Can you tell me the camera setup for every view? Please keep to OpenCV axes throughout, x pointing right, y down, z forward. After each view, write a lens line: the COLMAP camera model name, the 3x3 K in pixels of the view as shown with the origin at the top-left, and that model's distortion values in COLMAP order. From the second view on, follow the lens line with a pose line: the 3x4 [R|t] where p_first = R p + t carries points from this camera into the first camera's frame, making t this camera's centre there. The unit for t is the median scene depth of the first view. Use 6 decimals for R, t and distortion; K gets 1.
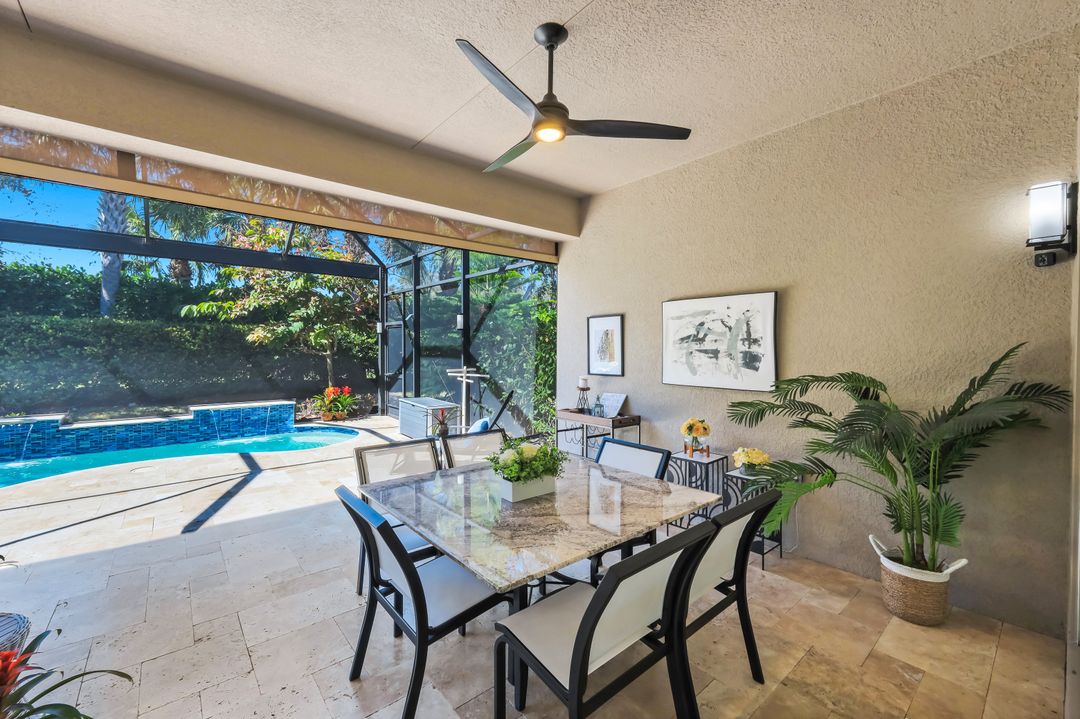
lens RADIAL K [[439.0, 0, 545.9], [0, 439.0, 359.7], [0, 0, 1]] dist [-0.011777, 0.000704]
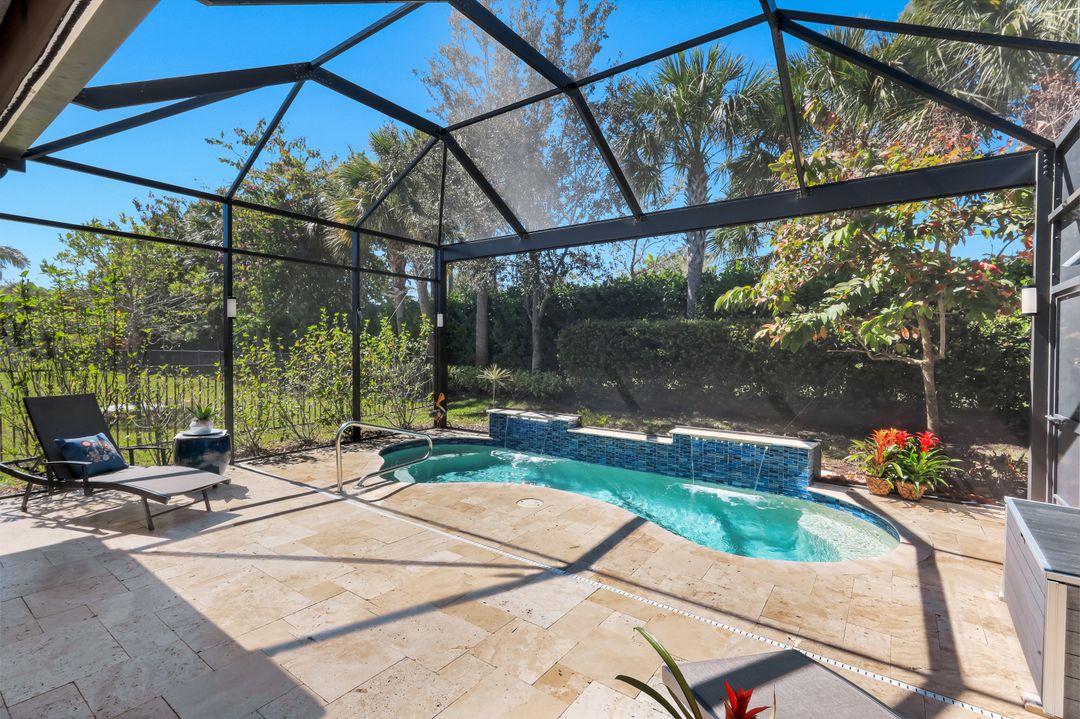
lens RADIAL K [[492.8, 0, 540.8], [0, 492.8, 358.5], [0, 0, 1]] dist [0.000191, -0.001303]
pose [[0.230259, 0.016775, -0.972985, -0.040696], [-0.034478, 0.999364, 0.009070, -0.008773], [0.972519, 0.031458, 0.230691, 0.493078]]
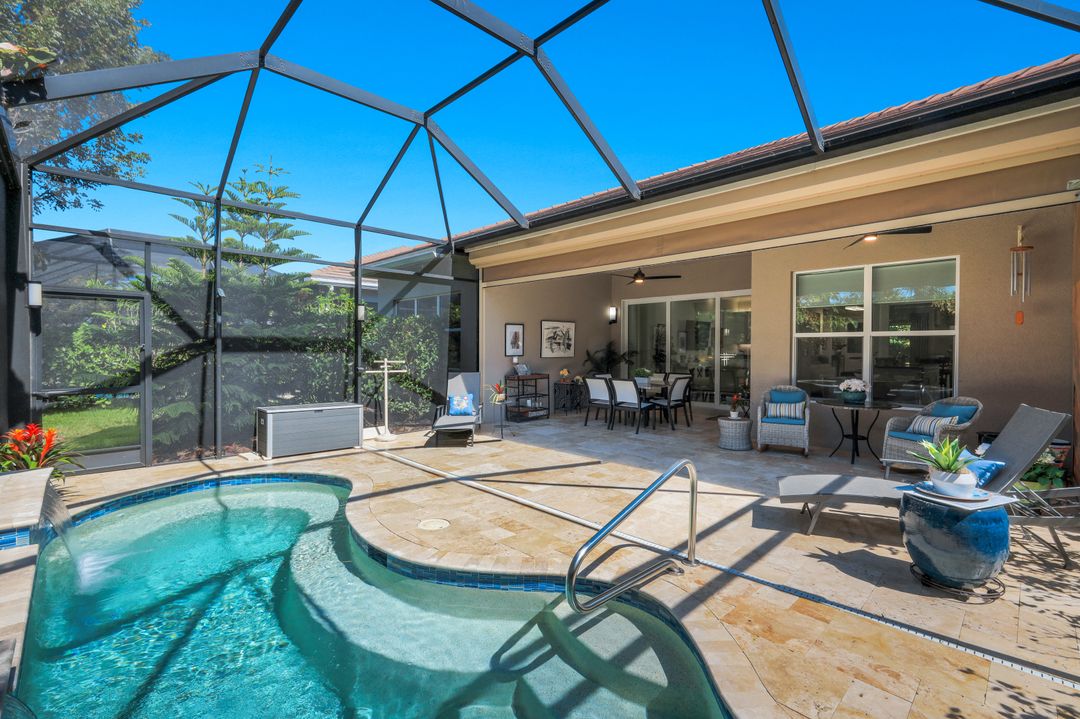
lens RADIAL K [[481.6, 0, 538.6], [0, 481.6, 351.8], [0, 0, 1]] dist [-0.003828, -0.000238]
pose [[-0.060255, -0.016087, 0.998053, -1.009136], [0.024197, 0.999553, 0.017572, -0.008738], [-0.997890, 0.025209, -0.059839, 0.537676]]
